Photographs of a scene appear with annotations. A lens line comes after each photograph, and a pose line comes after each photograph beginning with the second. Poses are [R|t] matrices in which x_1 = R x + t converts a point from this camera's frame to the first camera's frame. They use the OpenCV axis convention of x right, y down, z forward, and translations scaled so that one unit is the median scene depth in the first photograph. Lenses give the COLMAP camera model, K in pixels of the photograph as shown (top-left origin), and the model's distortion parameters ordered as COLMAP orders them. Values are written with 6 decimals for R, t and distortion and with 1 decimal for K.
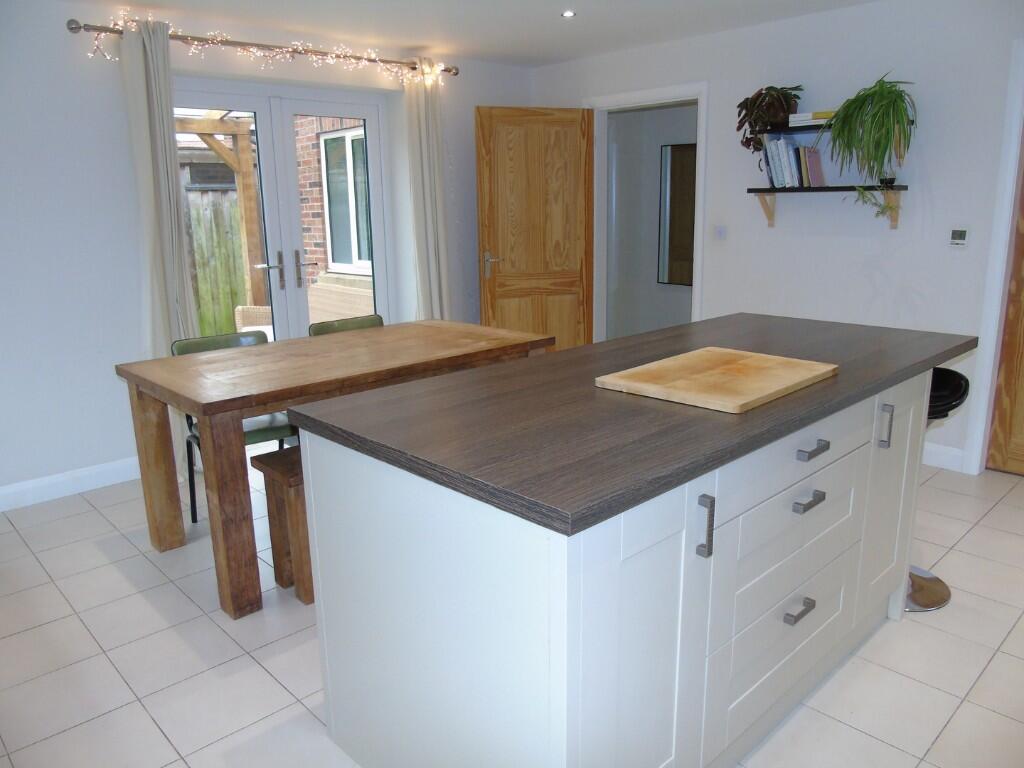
lens RADIAL K [[747.0, 0, 512.0], [0, 747.0, 384.0], [0, 0, 1]] dist [-0.067099, 0.035211]
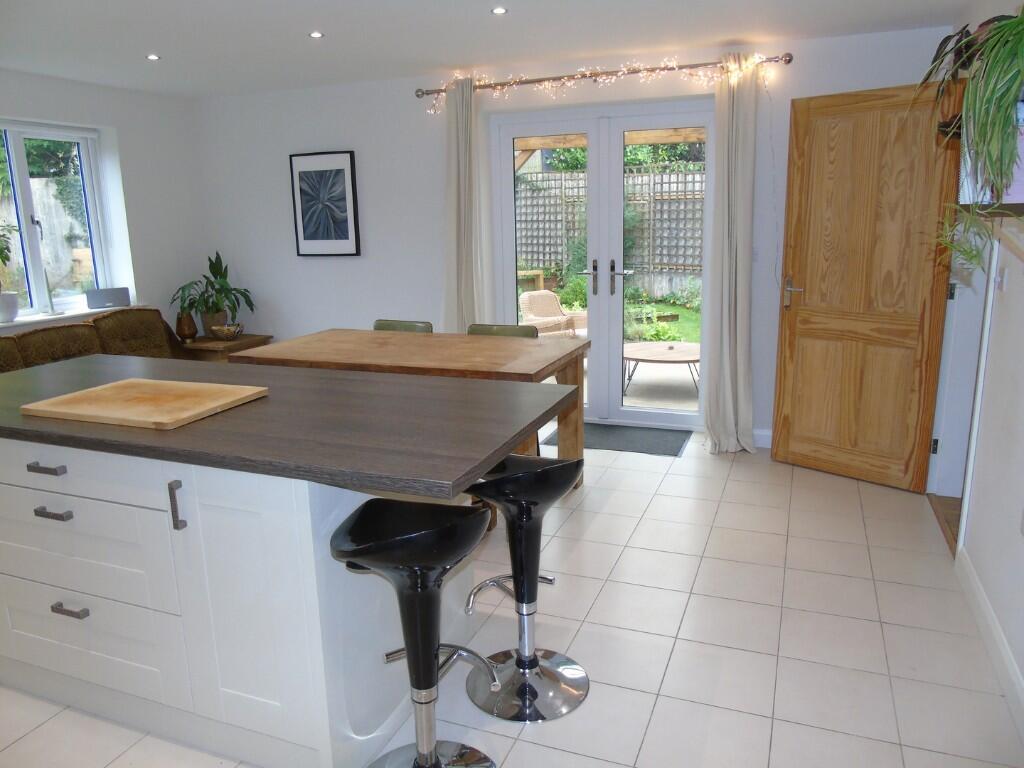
lens RADIAL K [[747.0, 0, 512.0], [0, 747.0, 384.0], [0, 0, 1]] dist [-0.067099, 0.035211]
pose [[0.417695, 0.209710, -0.884055, 0.570020], [-0.198458, 0.970563, 0.136465, -0.113554], [0.886649, 0.118447, 0.447018, 0.379458]]
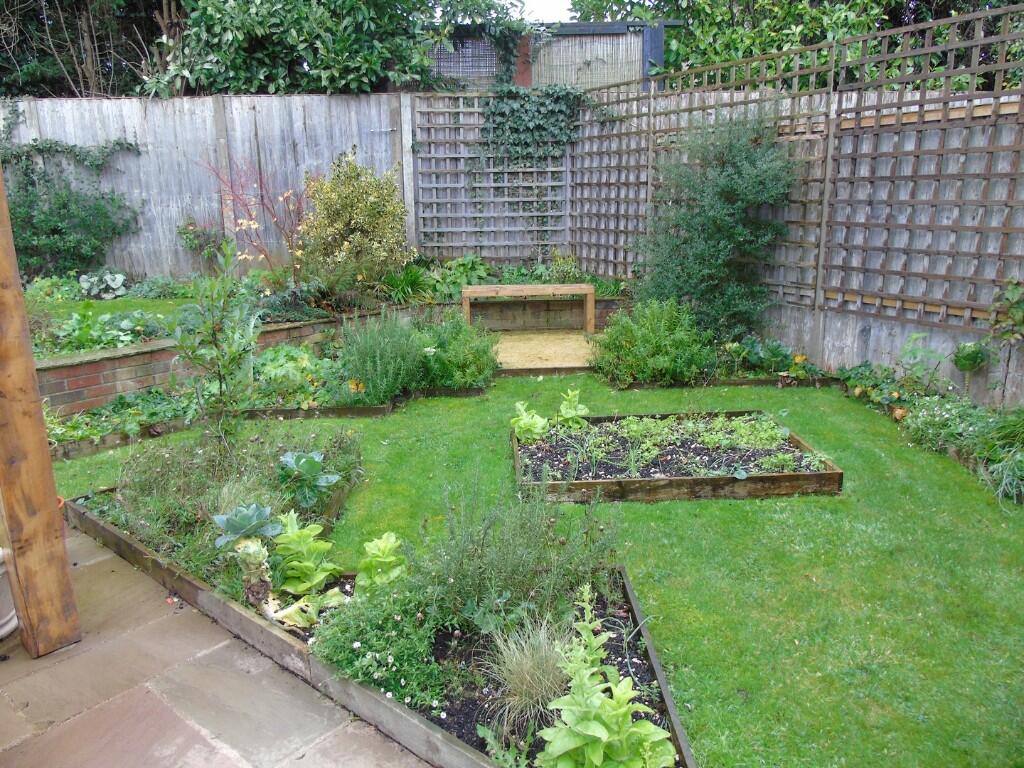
lens RADIAL K [[747.0, 0, 512.0], [0, 747.0, 384.0], [0, 0, 1]] dist [-0.067099, 0.035211]
pose [[0.105754, 0.262835, -0.959028, 0.168530], [-0.221008, 0.946527, 0.235038, -0.171909], [0.969521, 0.187096, 0.158187, 0.711553]]
